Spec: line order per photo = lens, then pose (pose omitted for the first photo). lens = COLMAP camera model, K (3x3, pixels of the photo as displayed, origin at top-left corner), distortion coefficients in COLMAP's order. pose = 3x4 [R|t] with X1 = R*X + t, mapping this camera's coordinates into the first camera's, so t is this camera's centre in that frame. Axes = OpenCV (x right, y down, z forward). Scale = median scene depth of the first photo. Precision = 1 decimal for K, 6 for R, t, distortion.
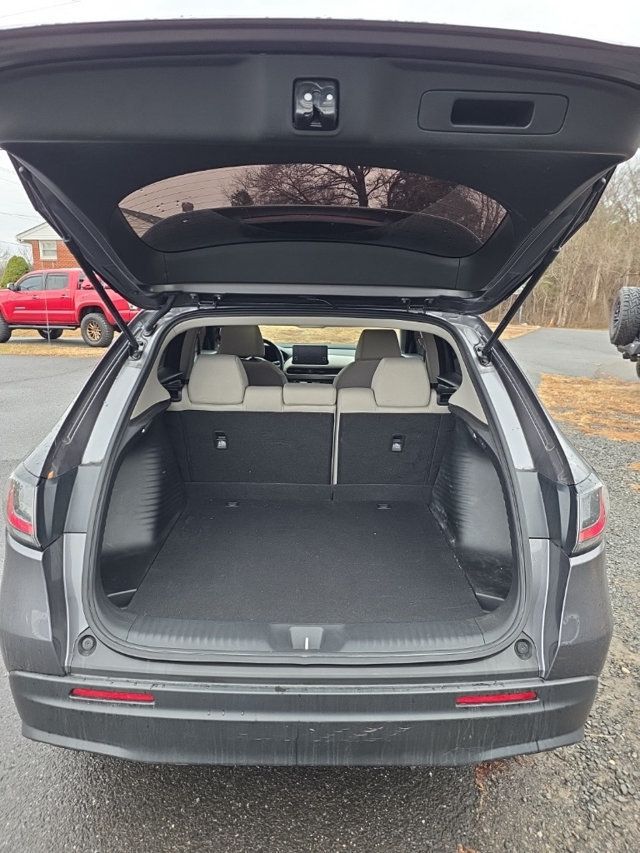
lens RADIAL K [[574.6, 0, 314.8], [0, 574.6, 426.2], [0, 0, 1]] dist [0.038267, -0.021515]
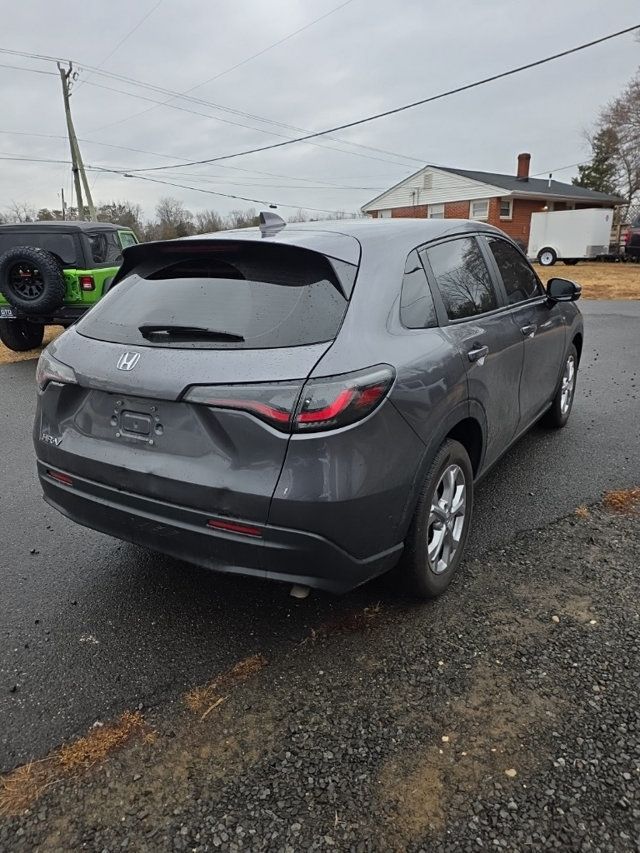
lens RADIAL K [[574.6, 0, 314.3], [0, 574.6, 433.9], [0, 0, 1]] dist [0.038267, -0.021515]
pose [[0.831465, 0.123991, -0.541564, 0.116709], [-0.084650, 0.991670, 0.097078, 0.010790], [0.549090, -0.034873, 0.835035, -0.000465]]
